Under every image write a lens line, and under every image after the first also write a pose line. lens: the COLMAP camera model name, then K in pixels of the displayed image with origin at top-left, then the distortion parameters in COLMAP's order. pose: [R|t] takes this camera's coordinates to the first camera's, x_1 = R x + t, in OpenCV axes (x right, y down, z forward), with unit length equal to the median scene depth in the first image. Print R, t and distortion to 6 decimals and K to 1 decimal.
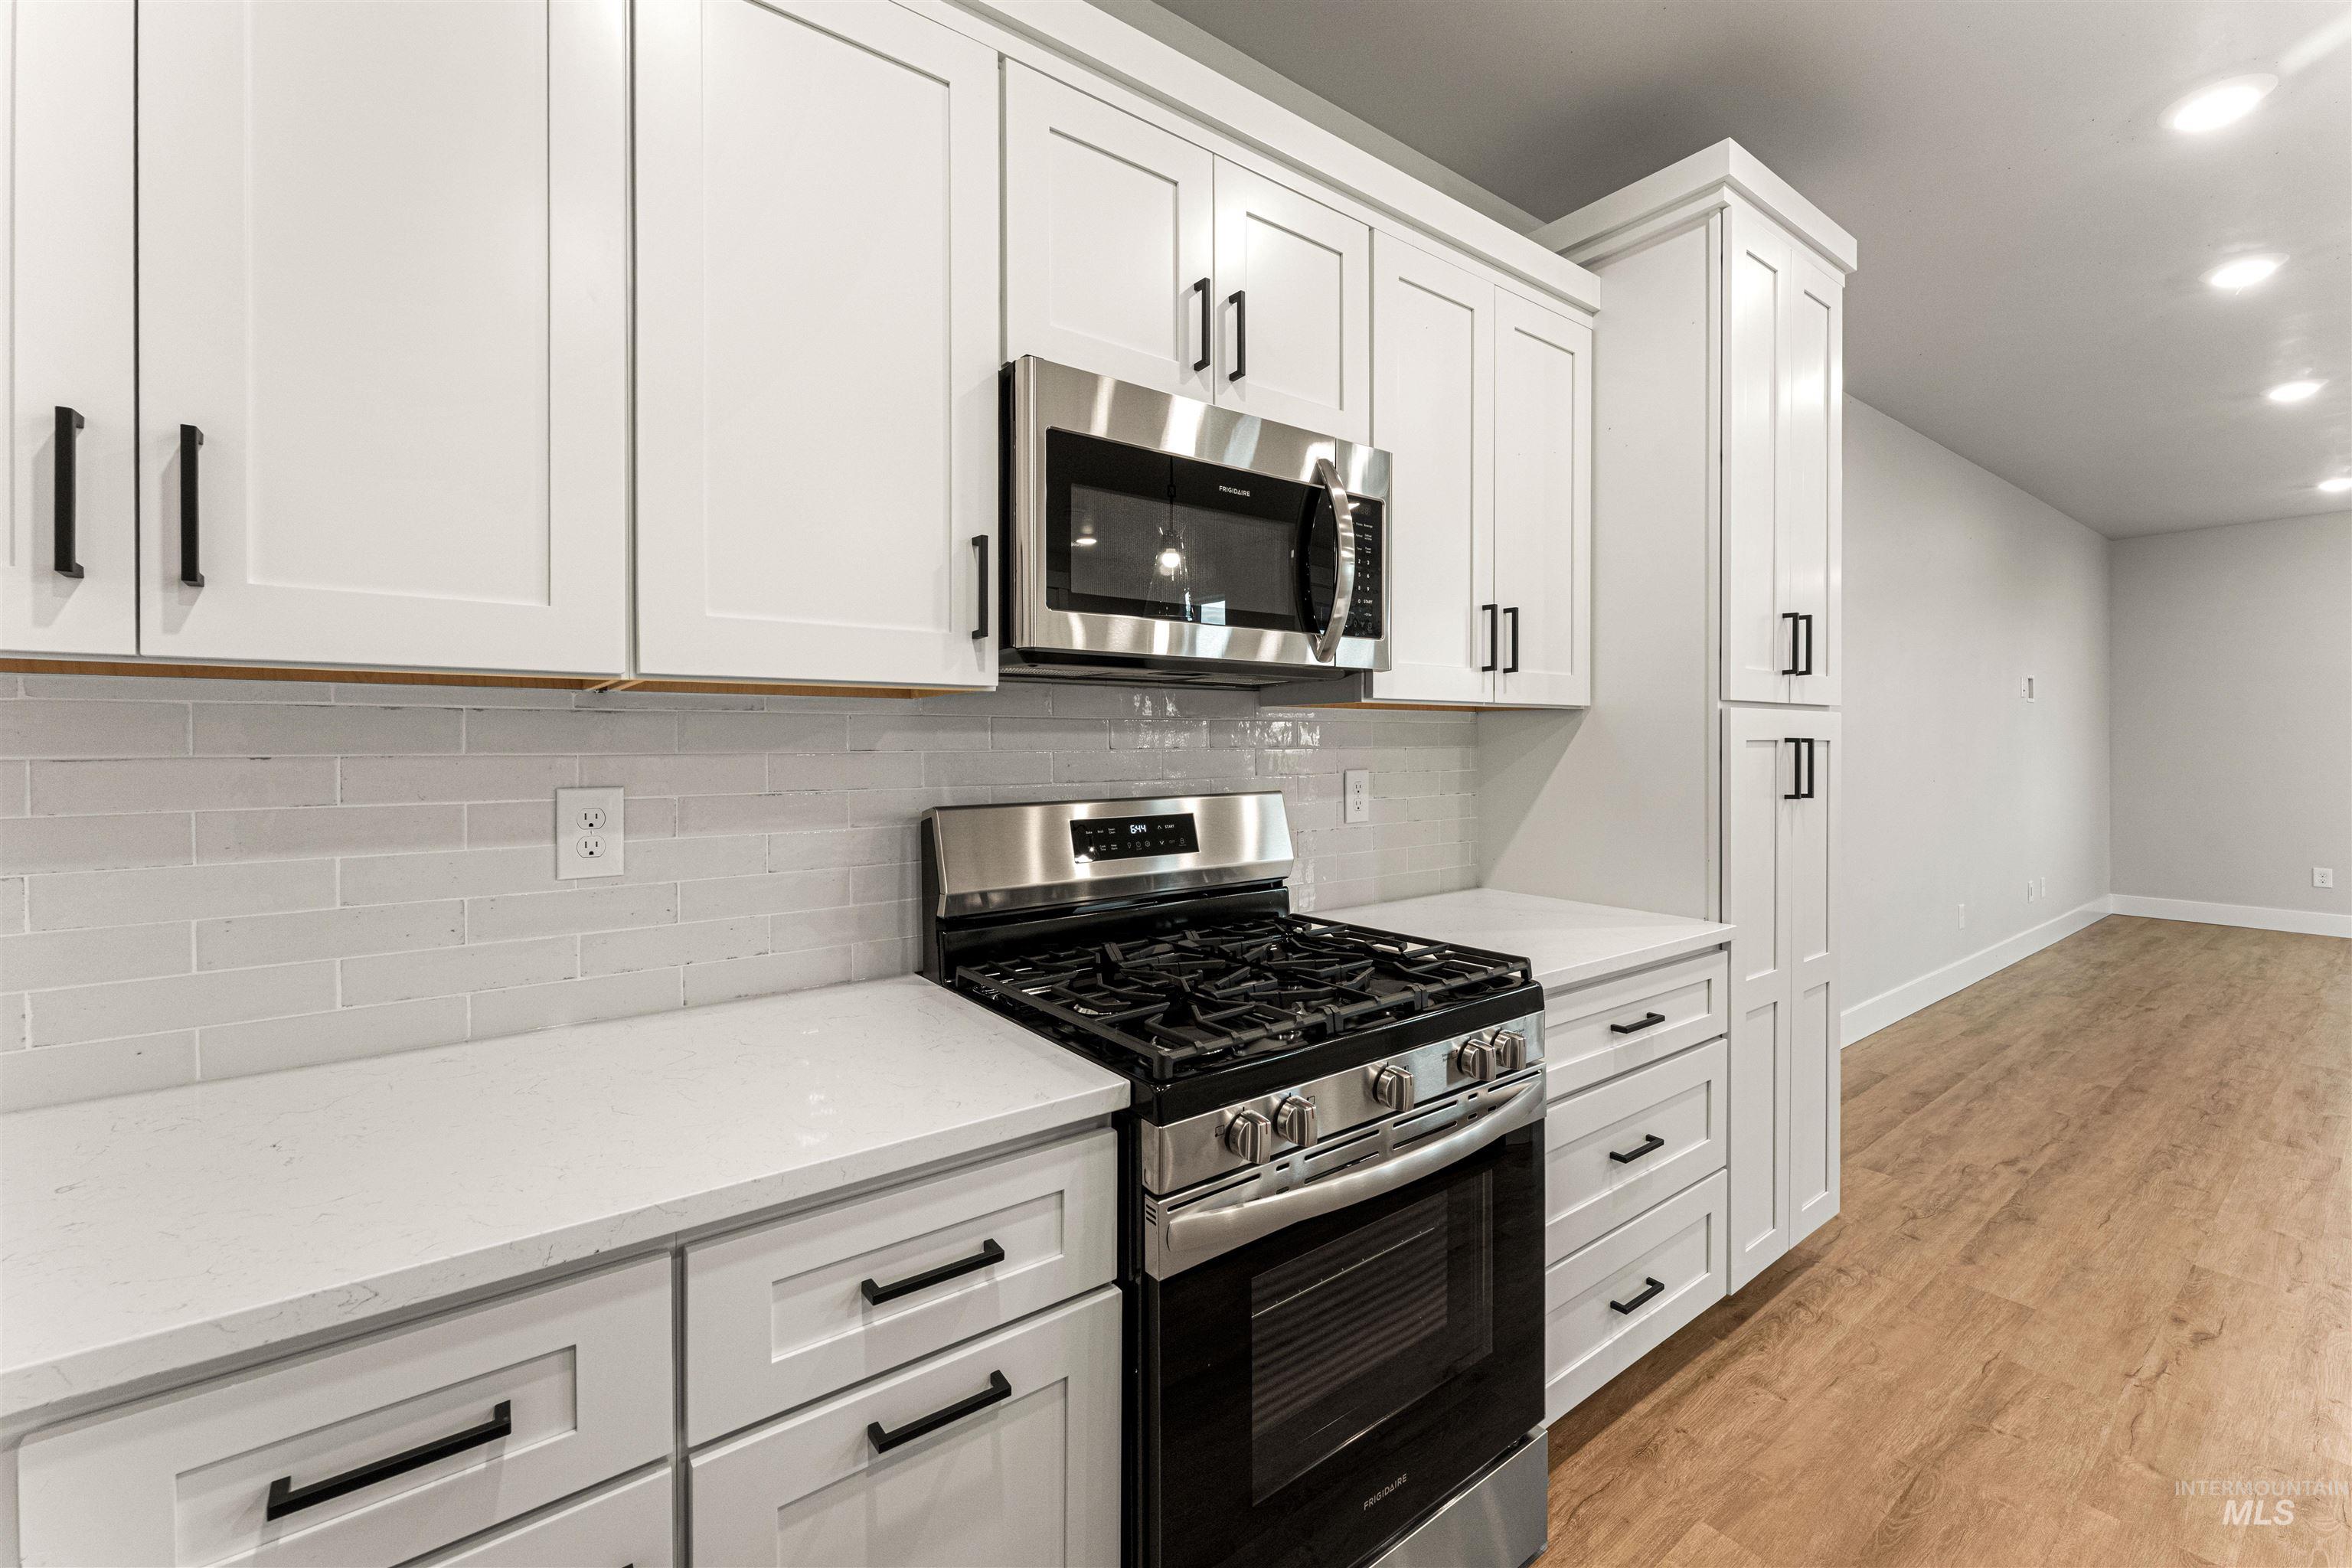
lens RADIAL K [[949.1, 0, 1168.2], [0, 949.1, 766.3], [0, 0, 1]] dist [-0.011191, 0.000121]
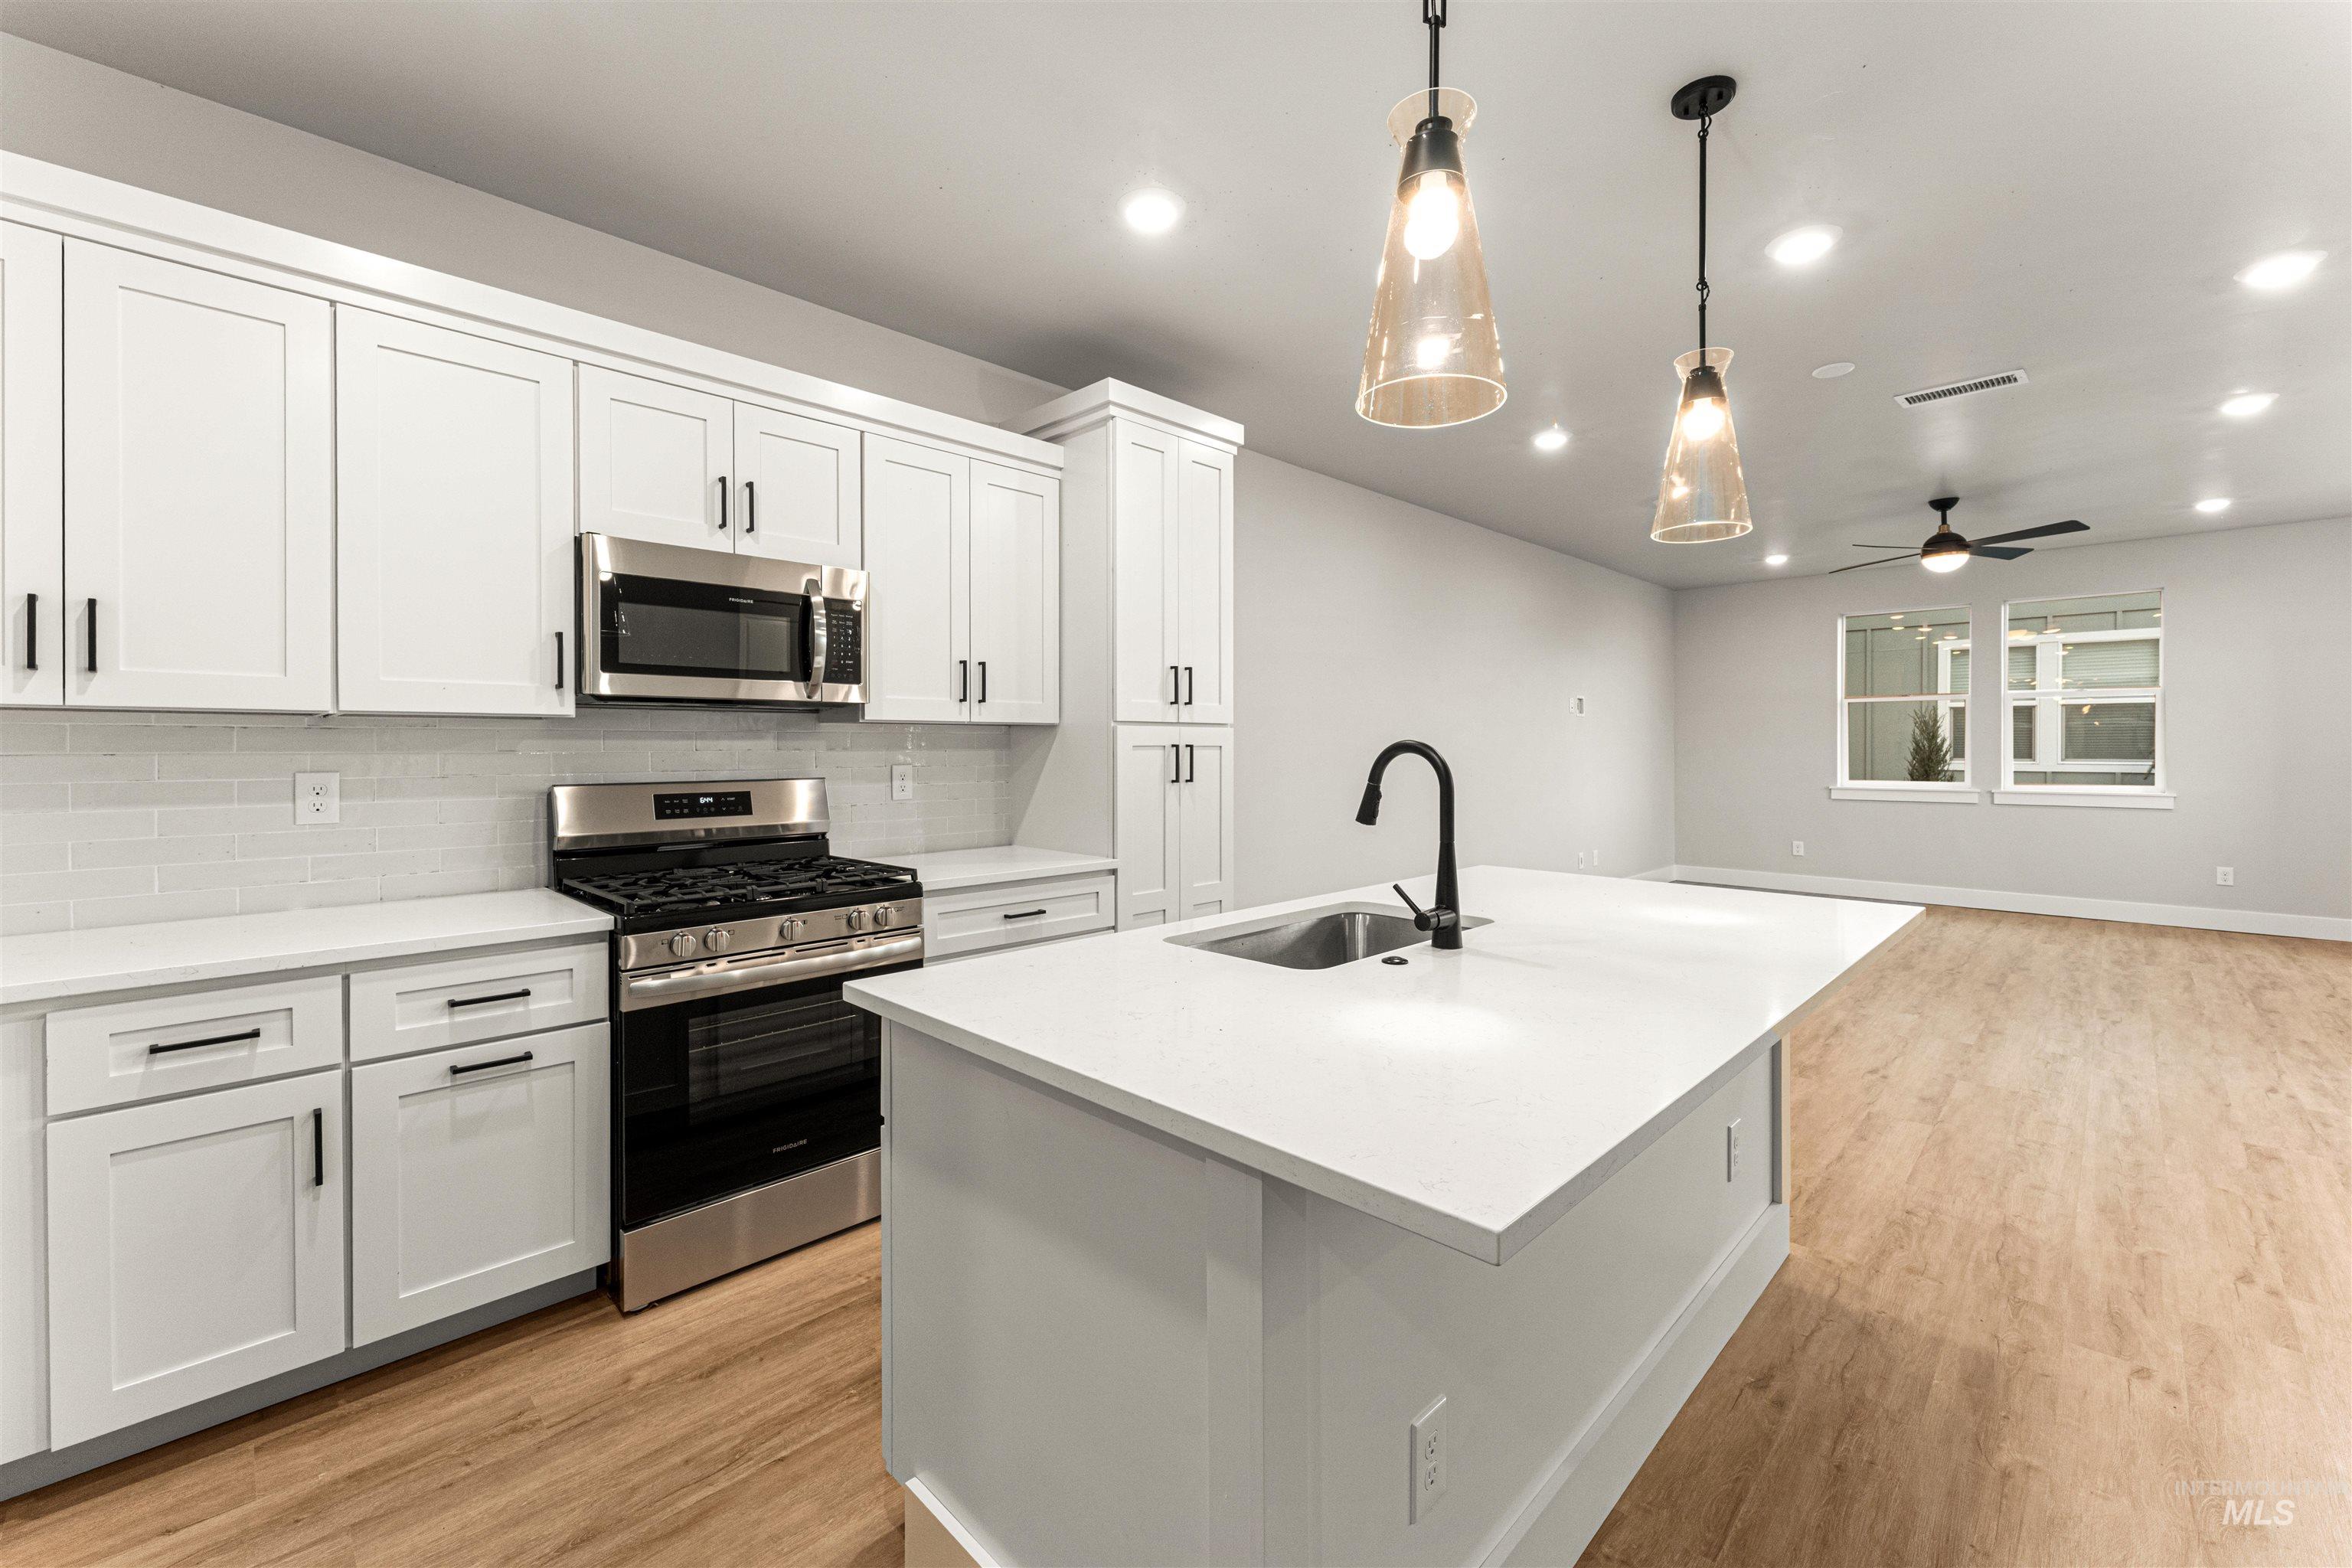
lens RADIAL K [[949.1, 0, 1185.6], [0, 949.1, 767.7], [0, 0, 1]] dist [-0.011191, 0.000121]
pose [[0.987466, -0.001462, 0.157826, 0.641925], [0.001854, 0.999996, -0.002335, 0.020146], [-0.157822, 0.002598, 0.987464, -0.888236]]
